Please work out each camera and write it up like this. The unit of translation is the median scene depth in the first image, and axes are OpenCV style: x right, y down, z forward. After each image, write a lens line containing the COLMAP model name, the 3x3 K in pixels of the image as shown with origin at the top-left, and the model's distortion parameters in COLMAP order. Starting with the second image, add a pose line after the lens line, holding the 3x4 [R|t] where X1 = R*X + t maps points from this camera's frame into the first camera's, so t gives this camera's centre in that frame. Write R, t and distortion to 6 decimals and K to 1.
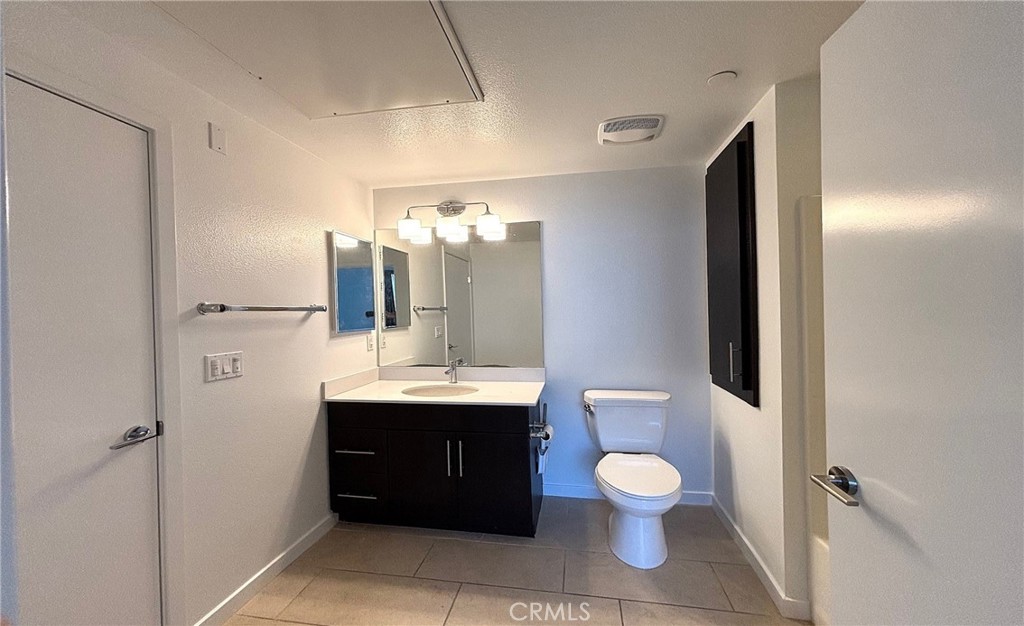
lens RADIAL K [[406.0, 0, 511.8], [0, 406.0, 312.9], [0, 0, 1]] dist [0.002212, 0.000140]
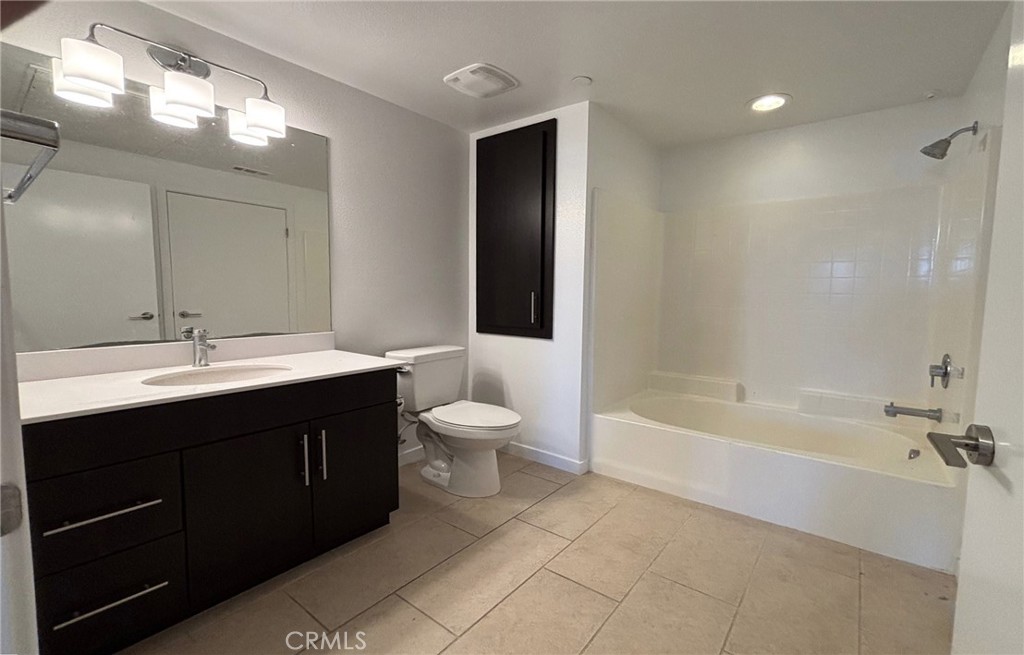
lens RADIAL K [[445.0, 0, 511.6], [0, 445.0, 327.7], [0, 0, 1]] dist [0.001393, 0.000249]
pose [[0.479137, -0.050573, 0.876282, -0.603024], [-0.008167, 0.998039, 0.062066, 0.084984], [-0.877702, -0.036895, 0.477784, 0.339619]]
